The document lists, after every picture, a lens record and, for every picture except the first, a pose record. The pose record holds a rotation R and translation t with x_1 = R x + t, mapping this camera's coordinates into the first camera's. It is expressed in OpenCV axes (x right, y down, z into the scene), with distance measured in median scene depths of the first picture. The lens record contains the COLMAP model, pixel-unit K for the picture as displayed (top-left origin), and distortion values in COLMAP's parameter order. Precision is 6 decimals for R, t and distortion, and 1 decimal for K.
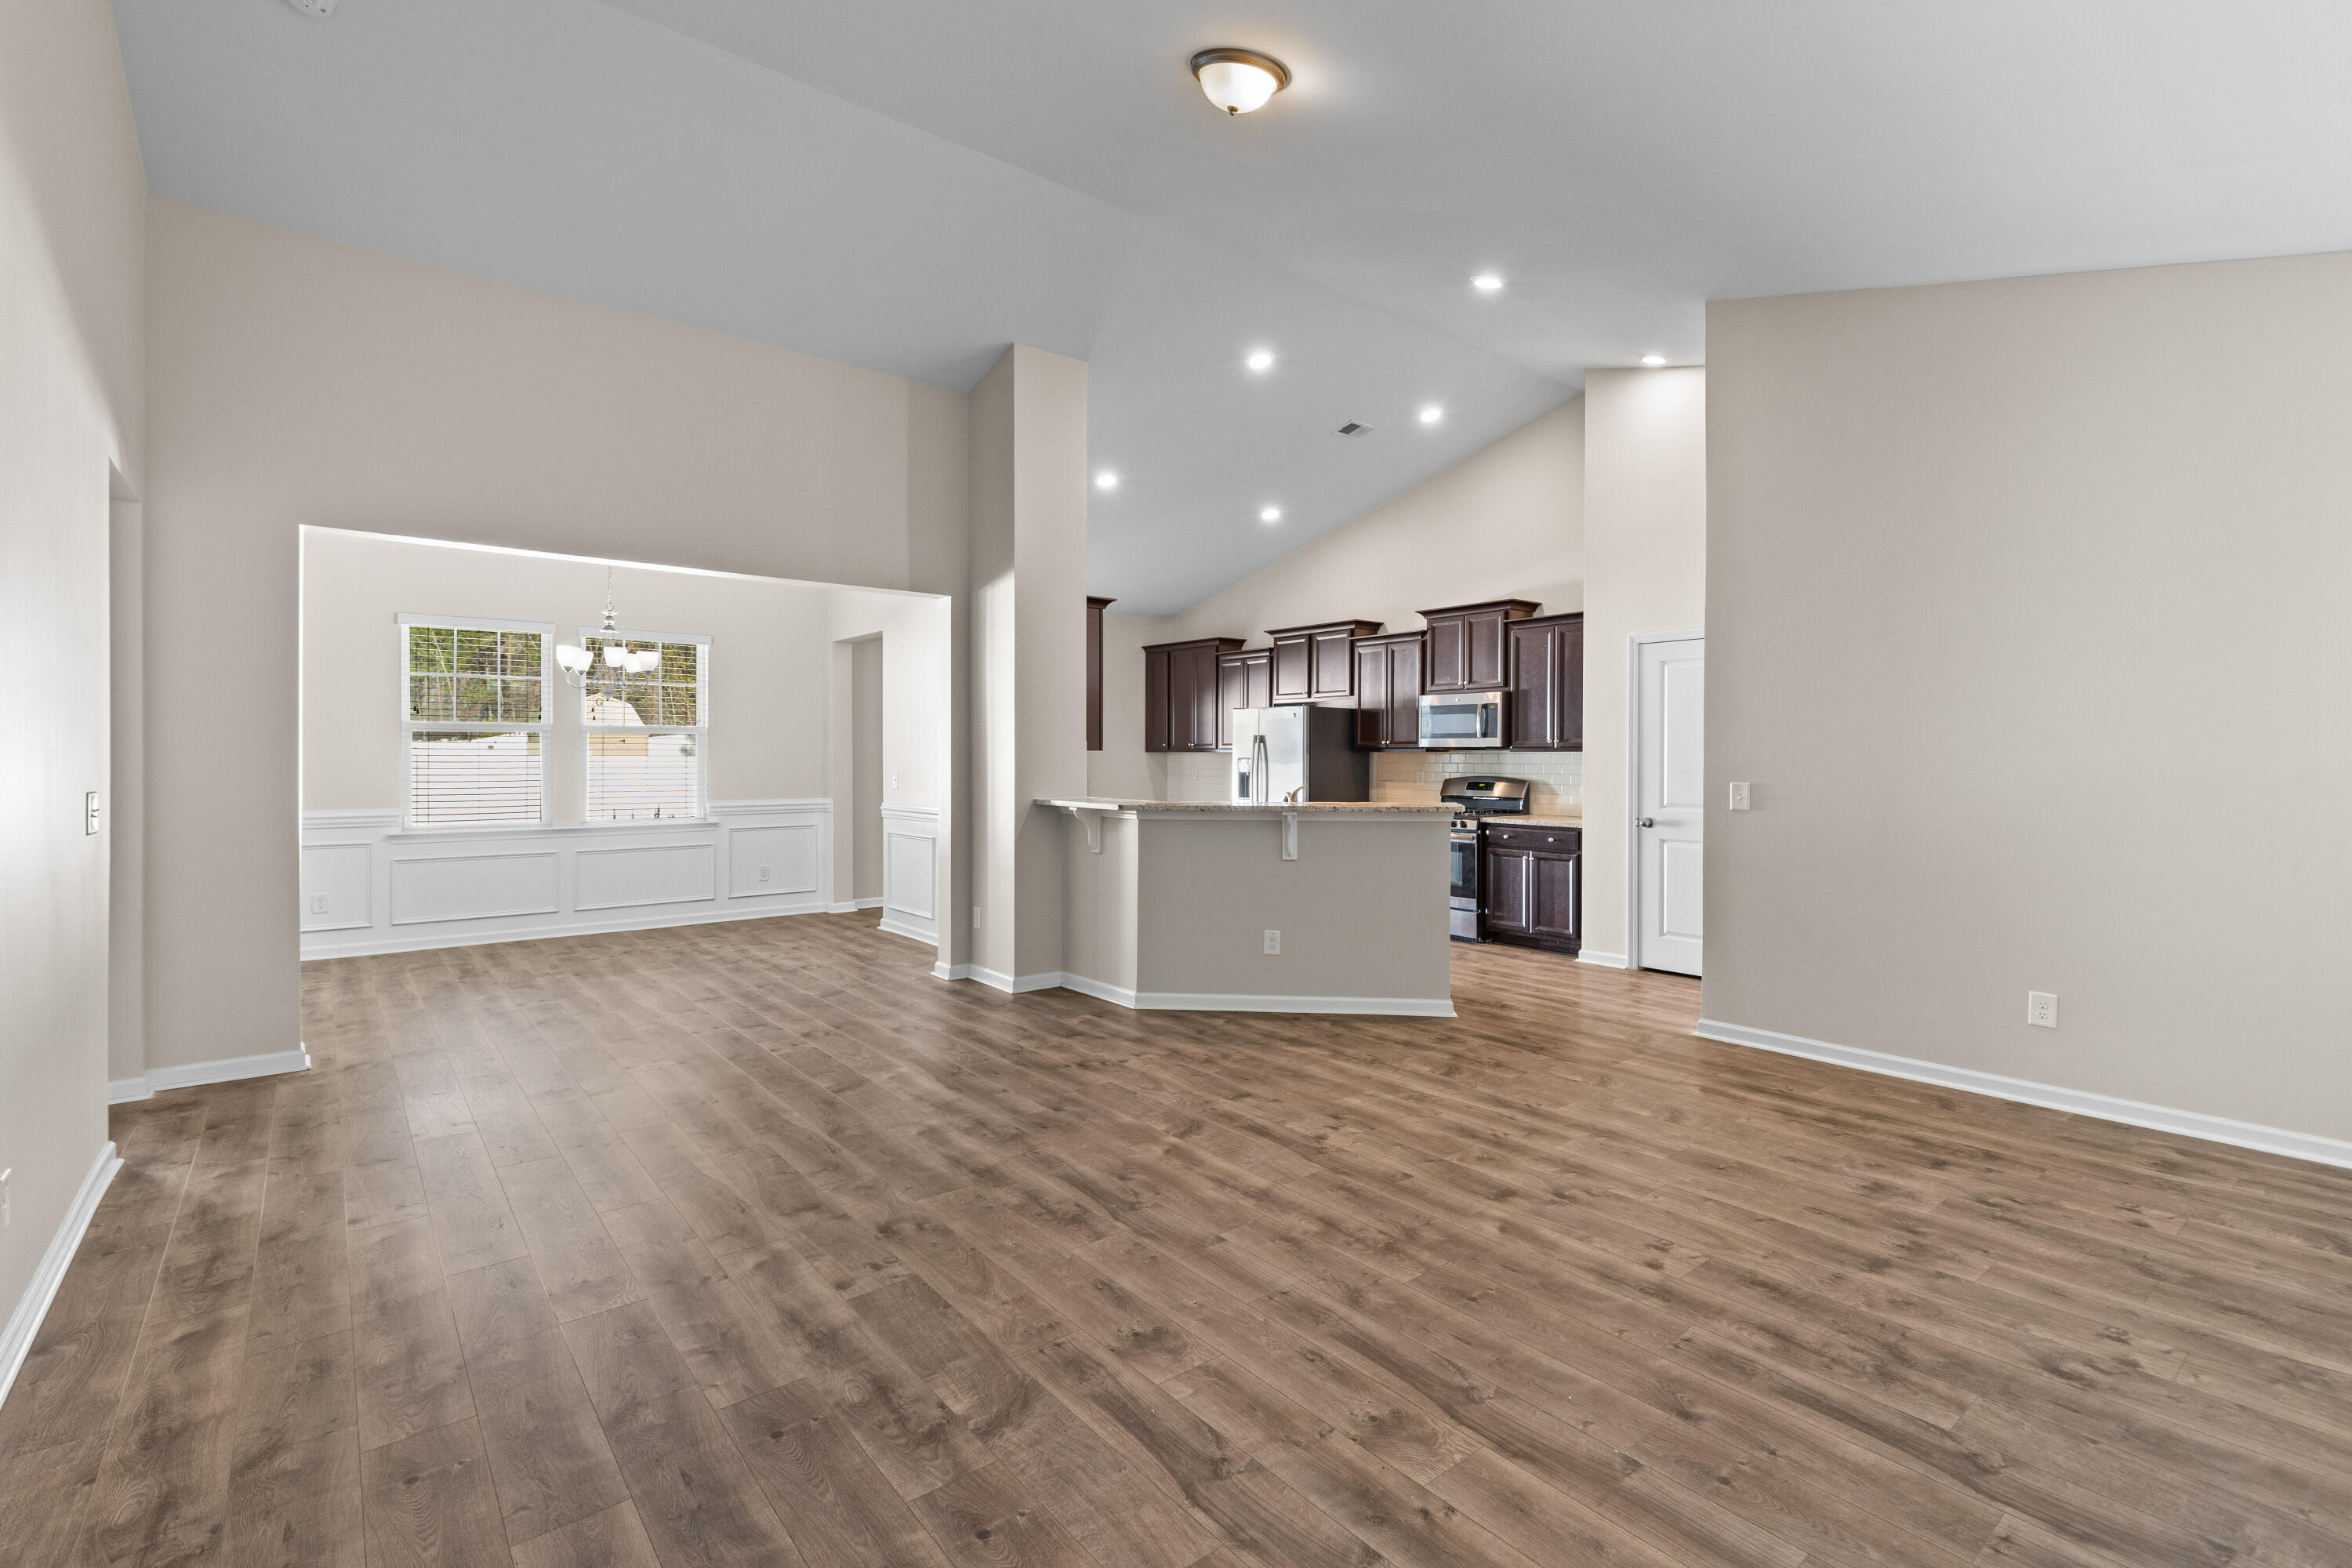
lens RADIAL K [[1063.6, 0, 1186.0], [0, 1063.6, 760.7], [0, 0, 1]] dist [0.010627, -0.001770]
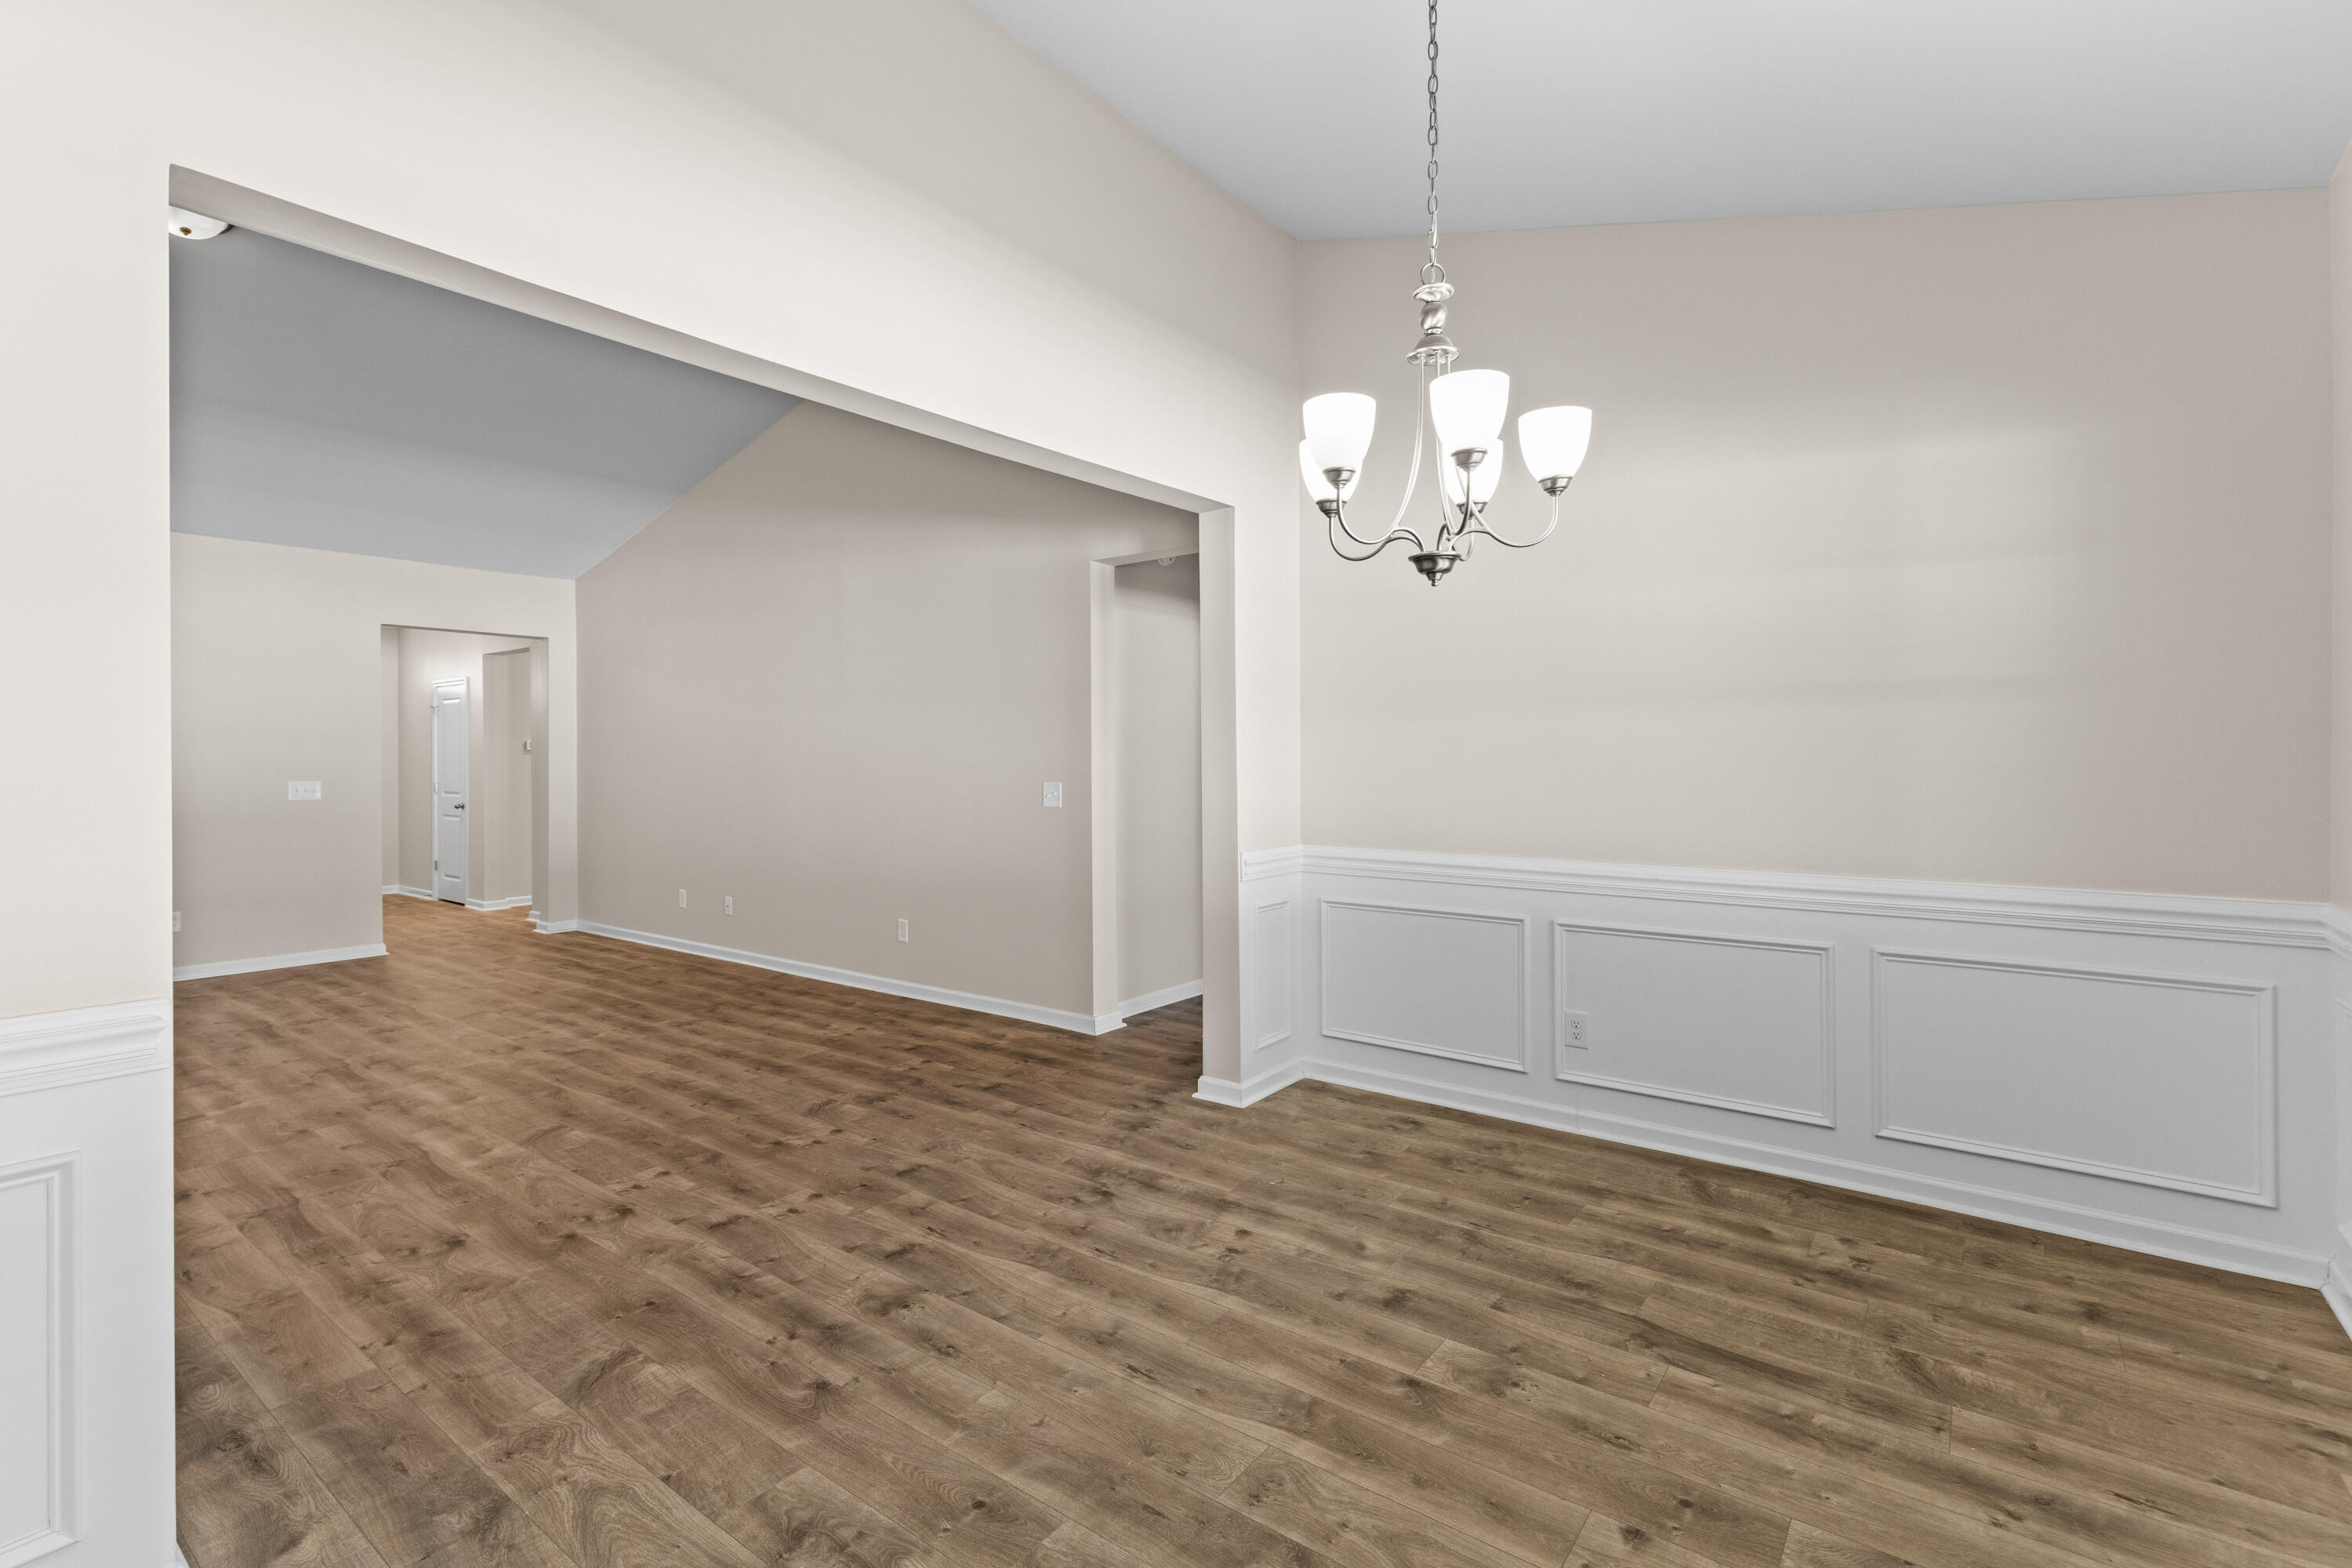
lens RADIAL K [[1063.6, 0, 1182.6], [0, 1063.6, 760.0], [0, 0, 1]] dist [0.010627, -0.001770]
pose [[-0.971243, 0.002638, -0.238078, -0.576632], [0.000866, 0.999971, 0.007549, -0.011948], [0.238091, 0.007126, -0.971217, 1.848355]]
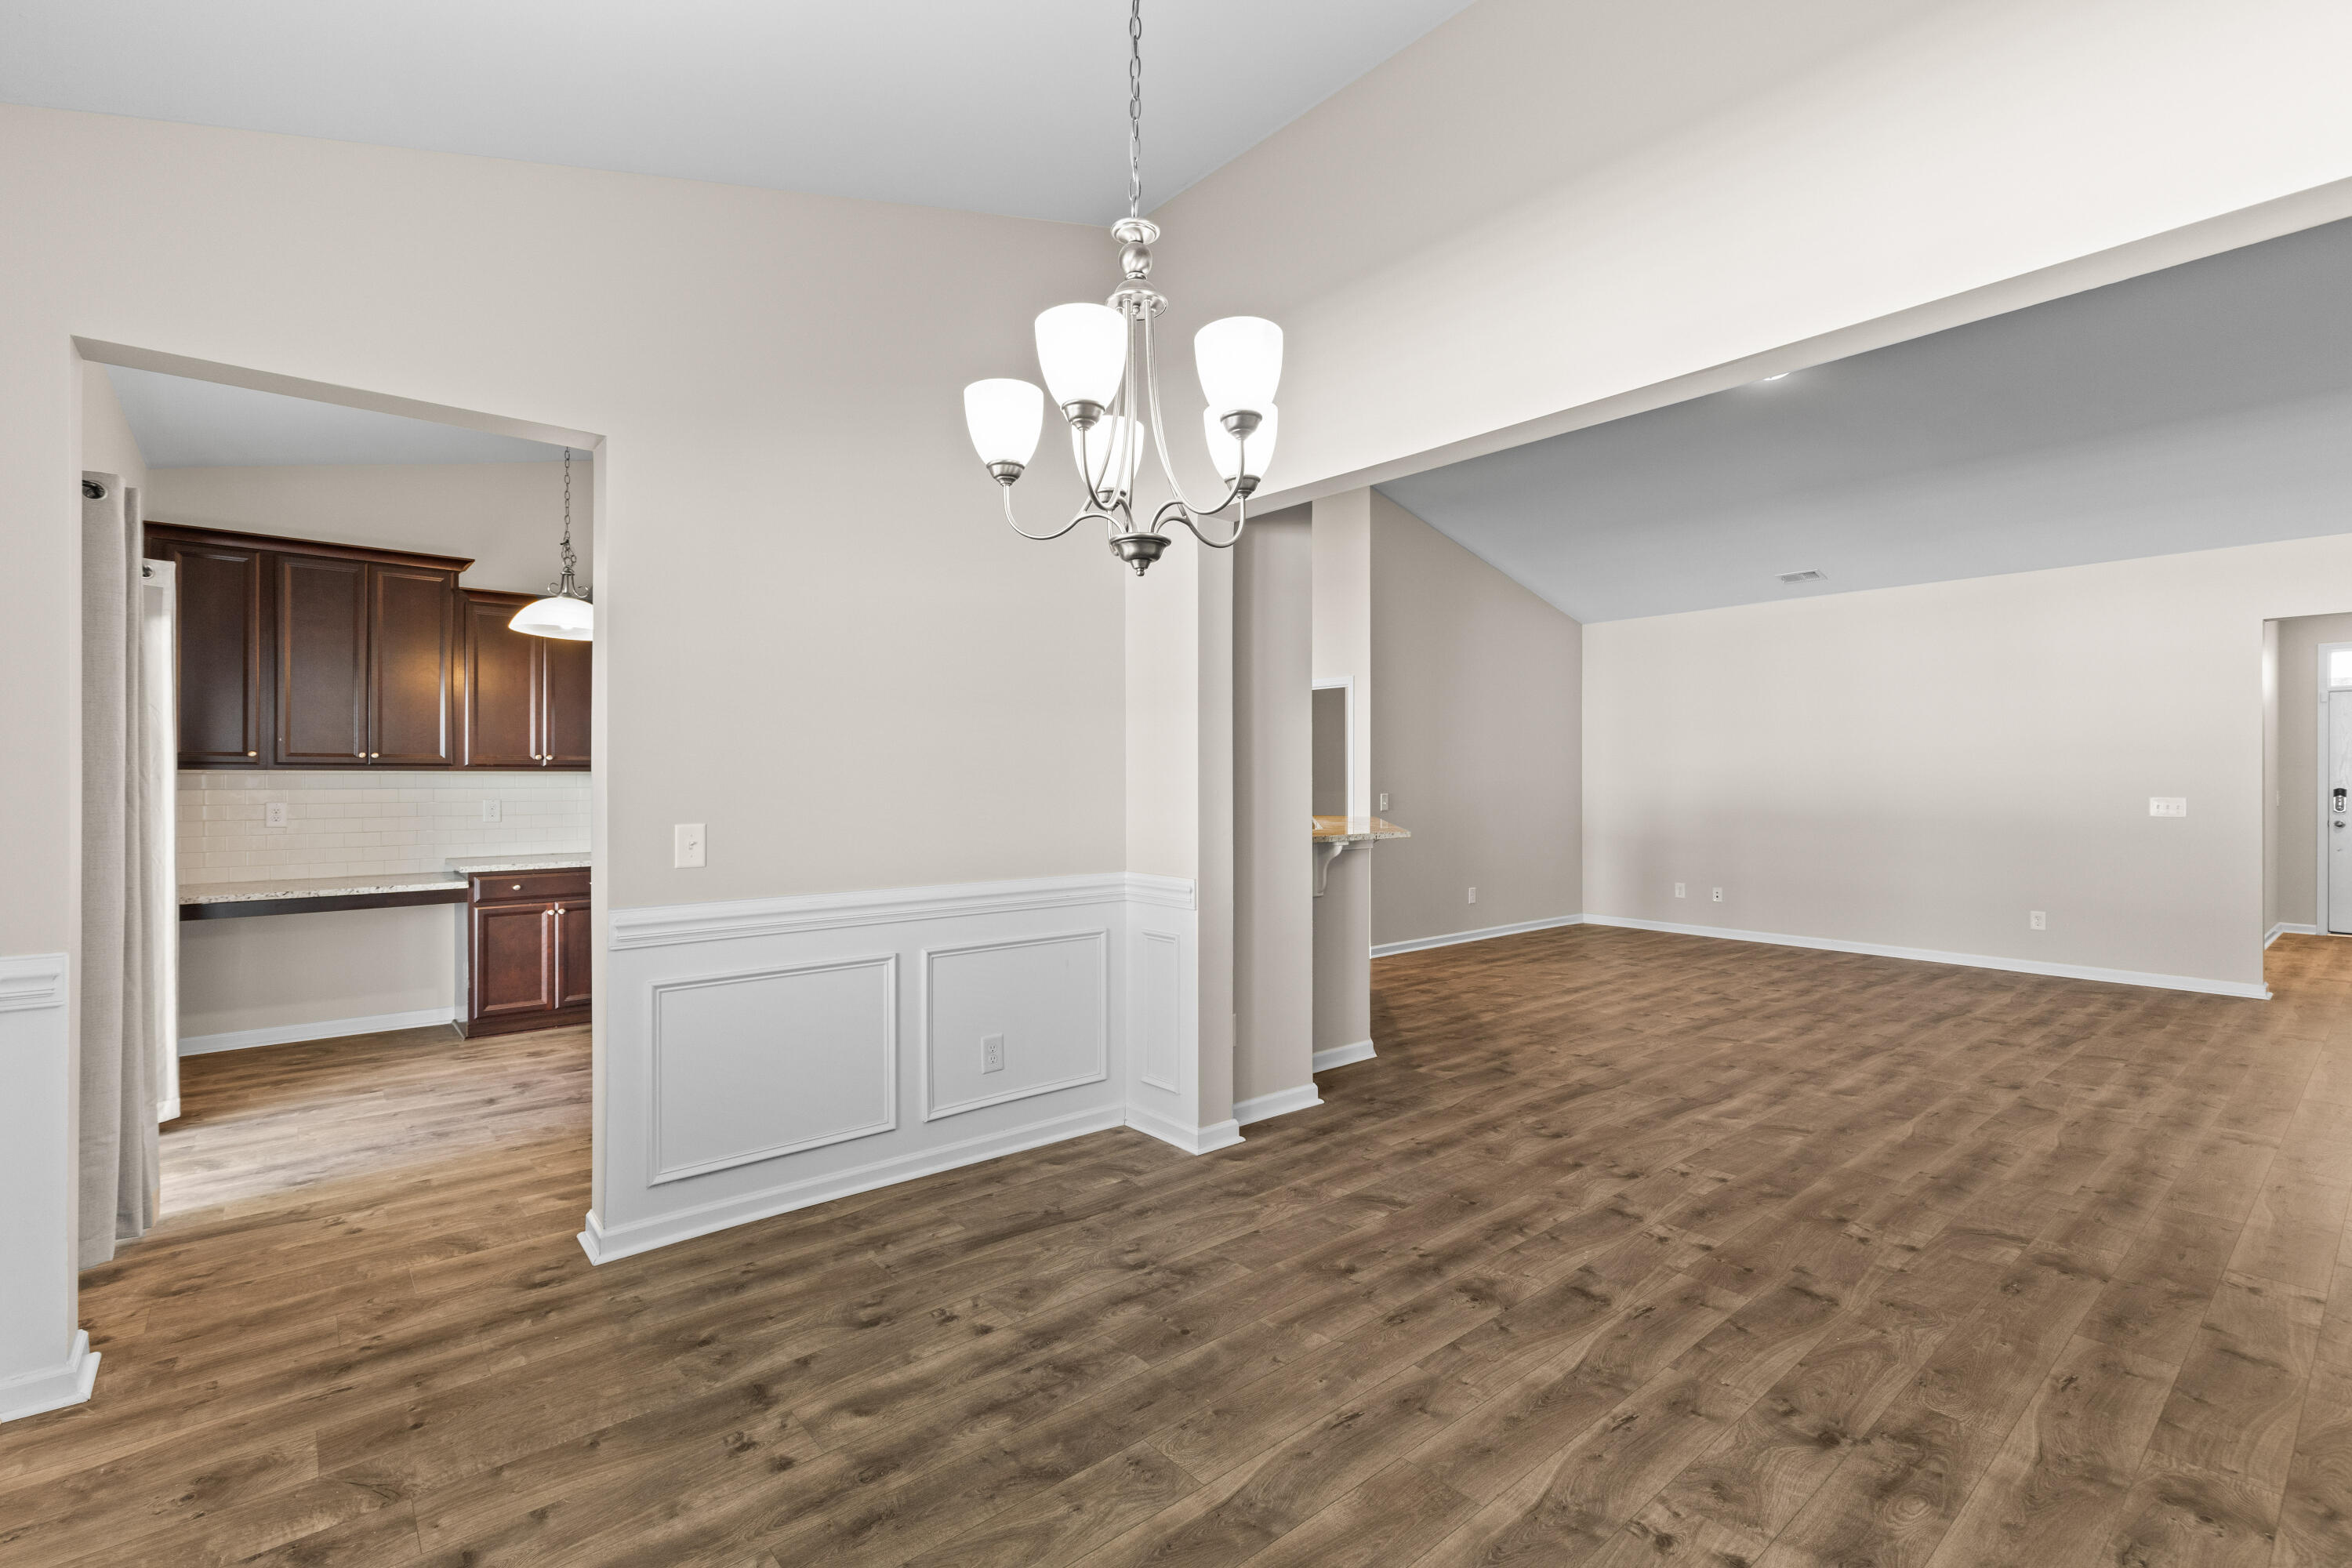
lens RADIAL K [[1063.6, 0, 1187.8], [0, 1063.6, 772.8], [0, 0, 1]] dist [0.010627, -0.001770]
pose [[-0.024749, 0.000762, 0.999693, -1.155229], [0.005653, 0.999984, -0.000622, -0.010253], [-0.999678, 0.005636, -0.024753, 1.437501]]
